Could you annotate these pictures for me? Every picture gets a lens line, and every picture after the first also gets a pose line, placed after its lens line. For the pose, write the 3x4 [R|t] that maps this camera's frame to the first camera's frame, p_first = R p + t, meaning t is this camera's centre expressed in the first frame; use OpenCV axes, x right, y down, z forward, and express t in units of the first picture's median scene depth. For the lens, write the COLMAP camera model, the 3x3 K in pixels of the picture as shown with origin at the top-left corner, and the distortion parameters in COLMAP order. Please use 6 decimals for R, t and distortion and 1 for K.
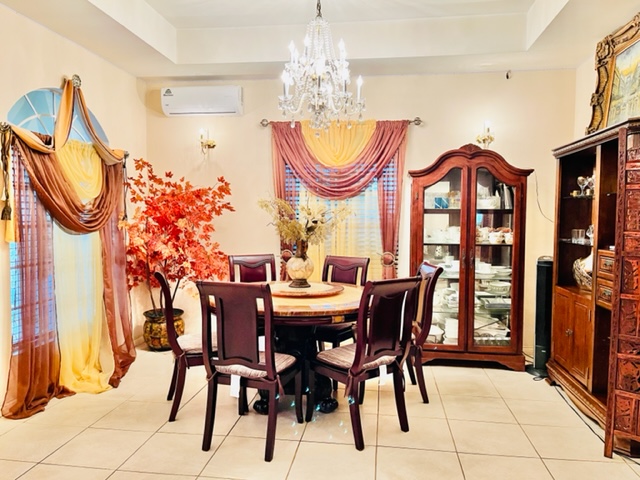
lens RADIAL K [[488.7, 0, 318.2], [0, 488.7, 247.4], [0, 0, 1]] dist [0.007514, -0.034444]
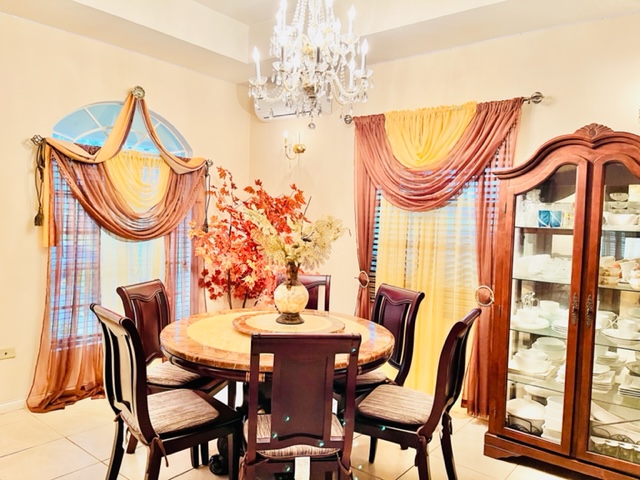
lens RADIAL K [[488.7, 0, 318.2], [0, 488.7, 247.4], [0, 0, 1]] dist [0.007514, -0.034444]
pose [[0.854181, 0.051215, -0.517447, 0.312675], [-0.061241, 0.998120, -0.002305, -0.030669], [0.516357, 0.033658, 0.855712, 0.274500]]
